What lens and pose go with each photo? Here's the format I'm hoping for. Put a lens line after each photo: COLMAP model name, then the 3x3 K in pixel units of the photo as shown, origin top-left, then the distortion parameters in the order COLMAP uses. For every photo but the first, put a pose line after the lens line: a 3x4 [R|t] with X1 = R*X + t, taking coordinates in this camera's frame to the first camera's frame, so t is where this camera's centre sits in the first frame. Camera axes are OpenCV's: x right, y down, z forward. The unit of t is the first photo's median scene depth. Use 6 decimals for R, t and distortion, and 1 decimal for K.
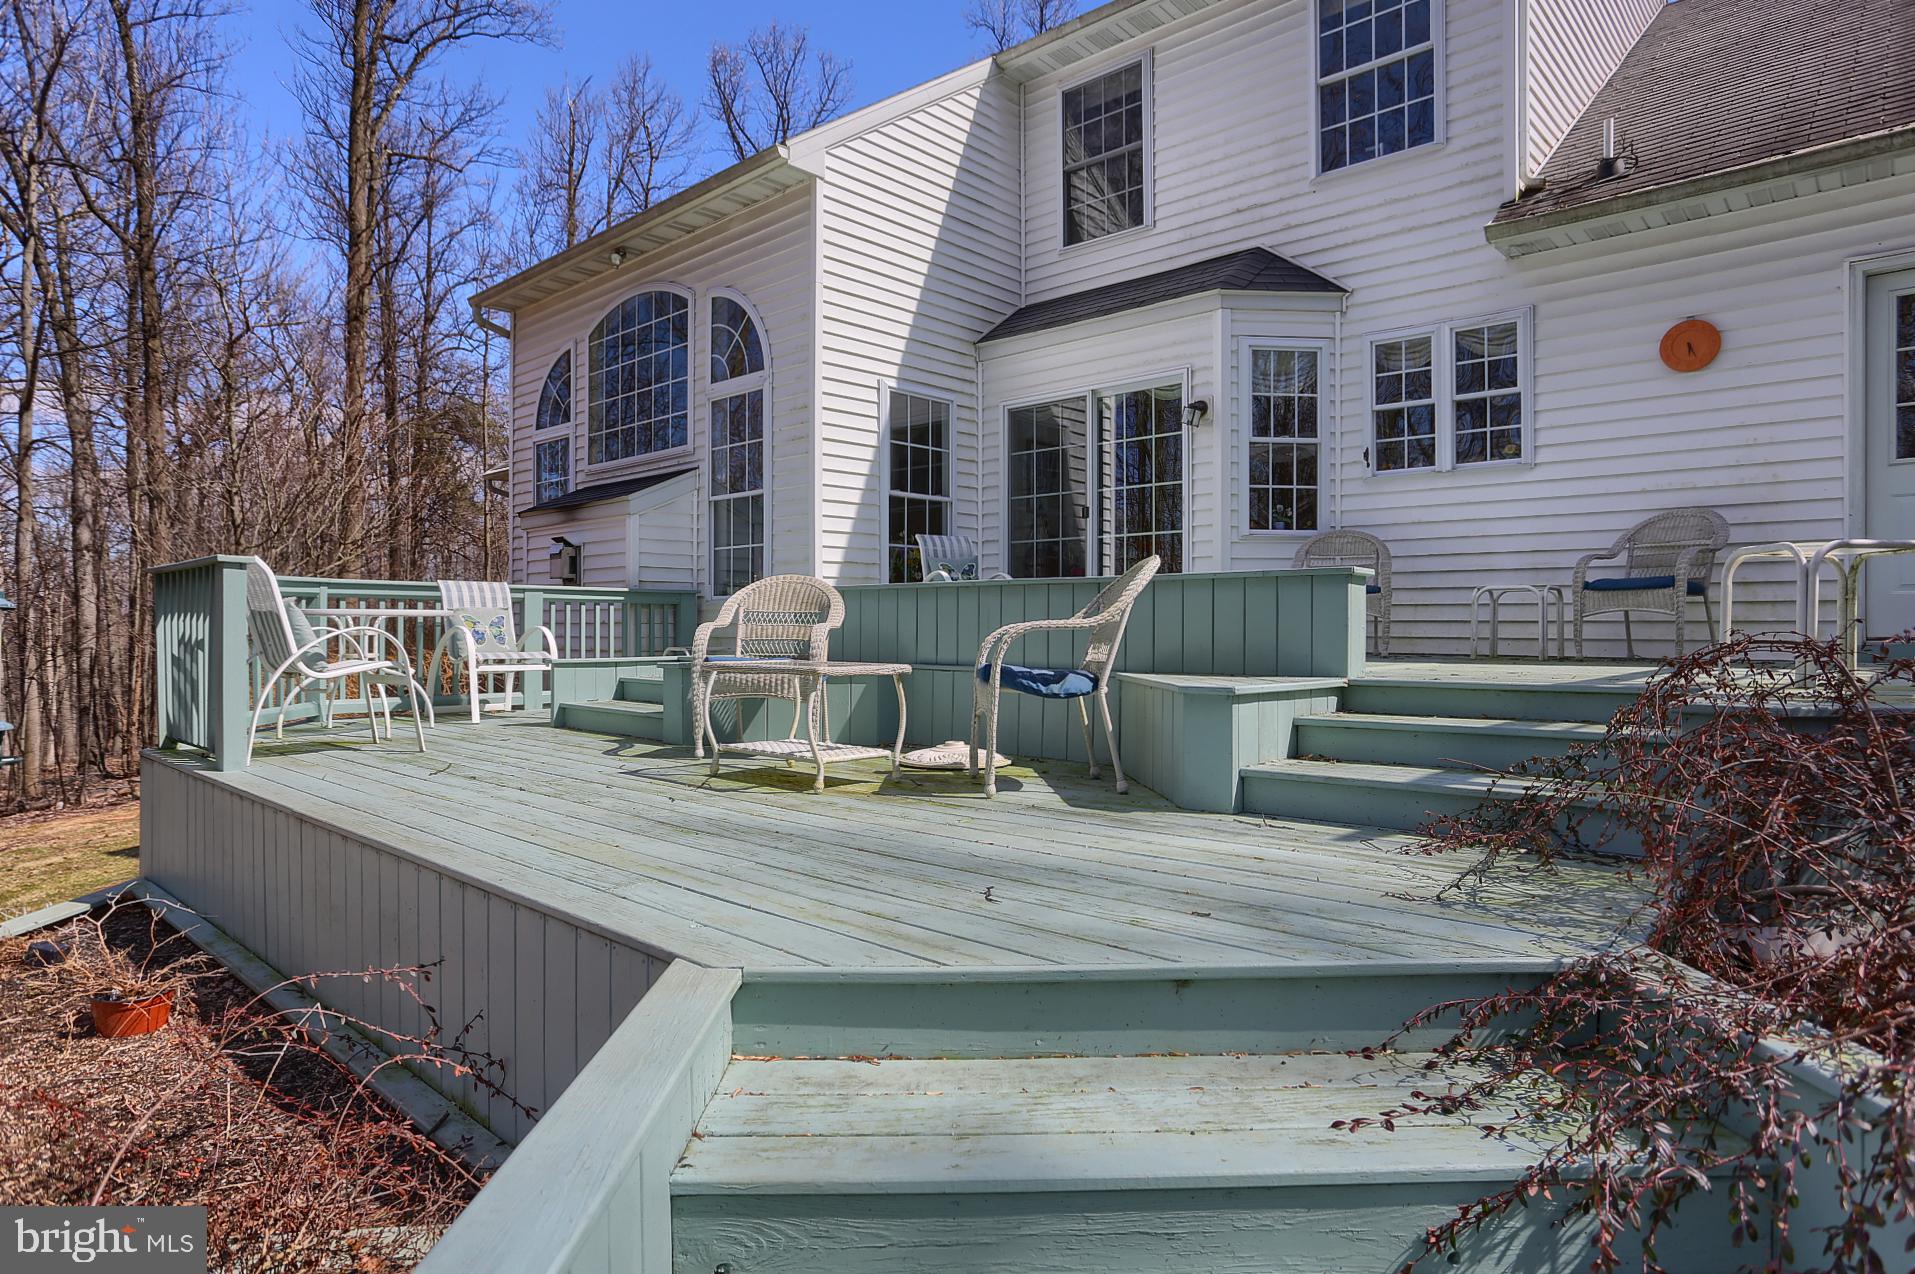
lens RADIAL K [[1072.5, 0, 957.5], [0, 1072.5, 637.0], [0, 0, 1]] dist [-0.018625, -0.000769]
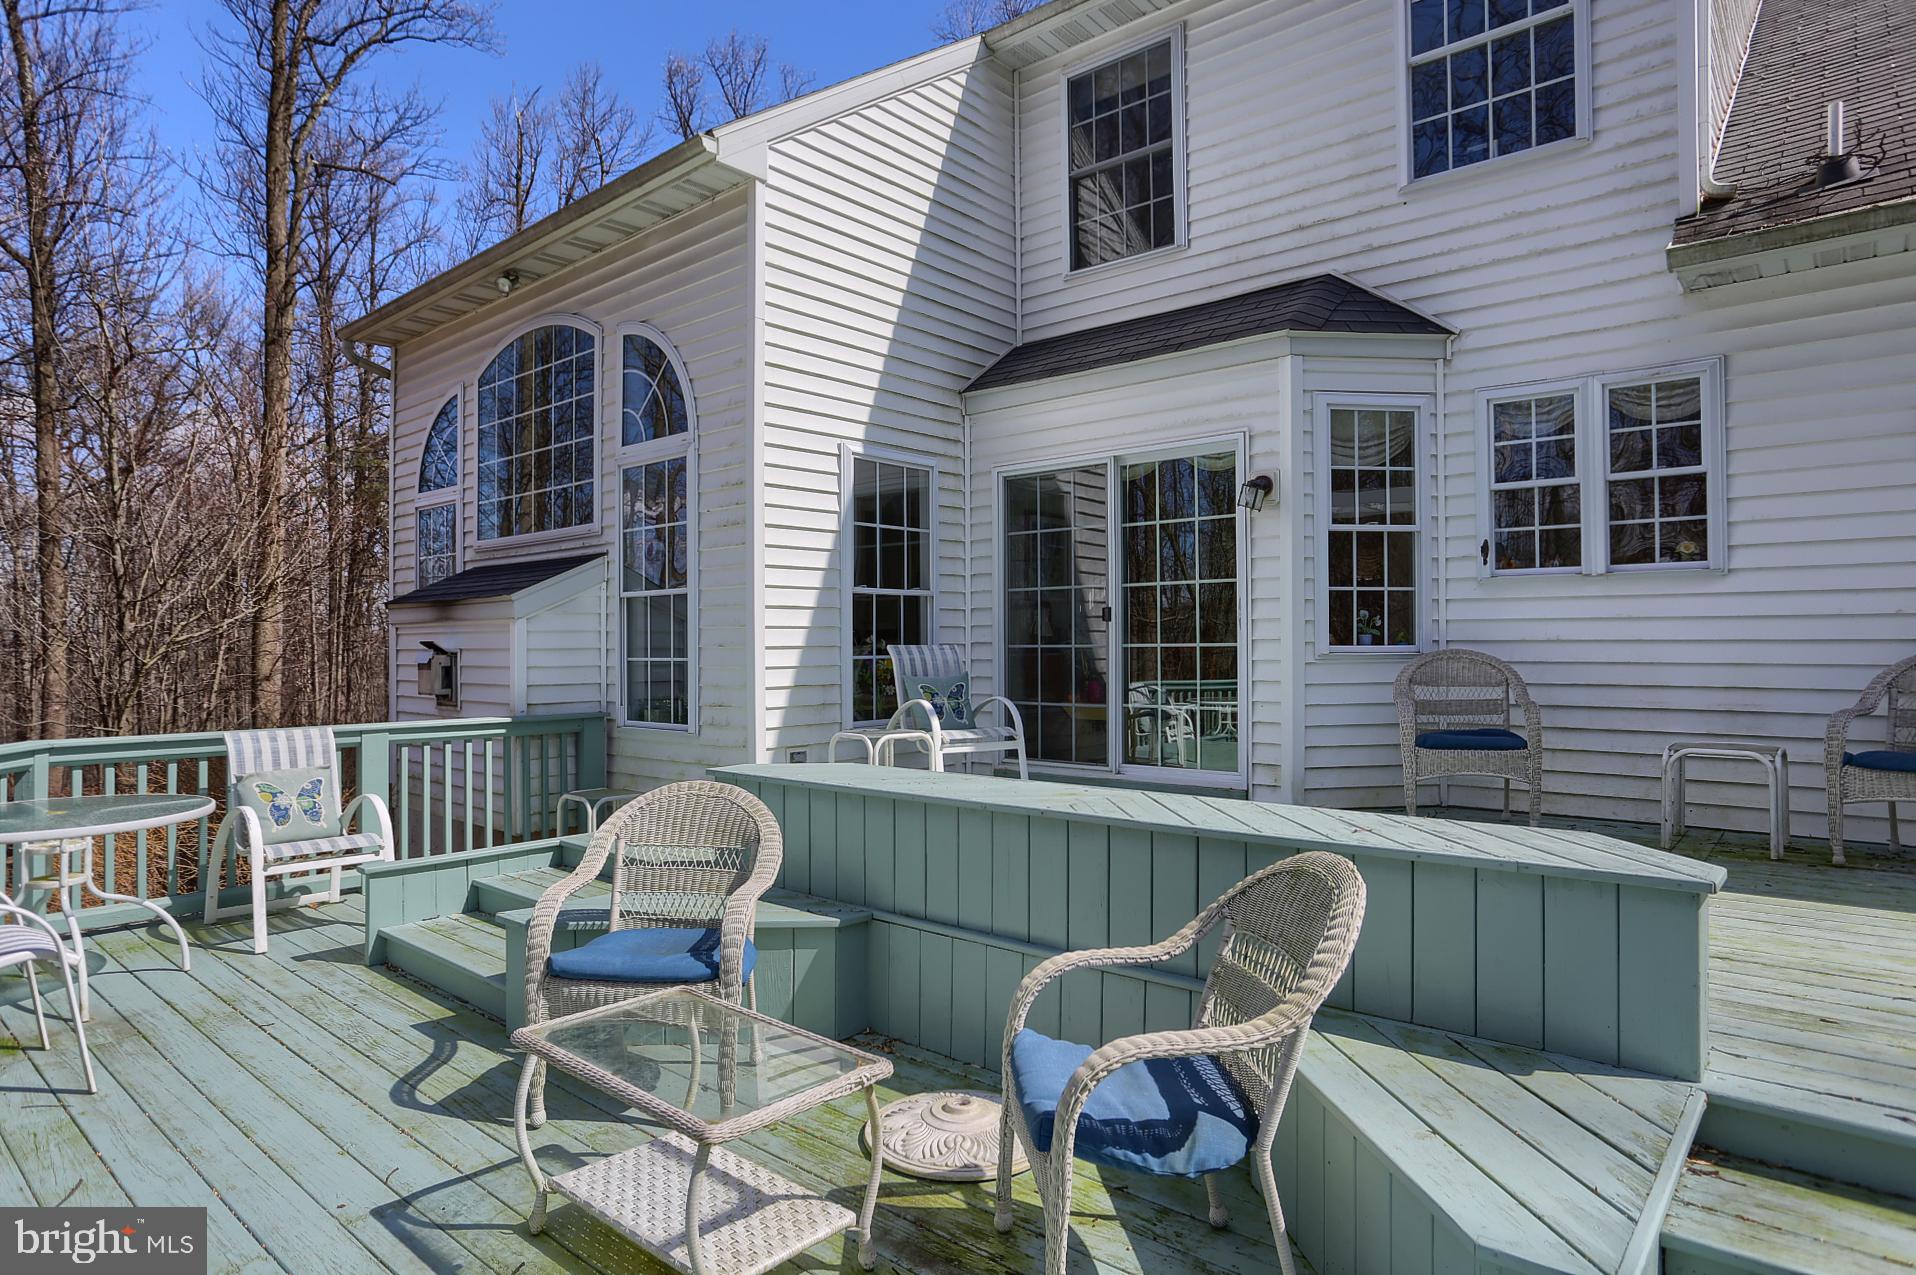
lens RADIAL K [[1065.2, 0, 943.4], [0, 1065.2, 643.2], [0, 0, 1]] dist [-0.016335, 0.002568]
pose [[0.999799, -0.002203, 0.019915, -0.013931], [0.002380, 0.999958, -0.008894, -0.088018], [-0.019894, 0.008940, 0.999762, 0.230279]]
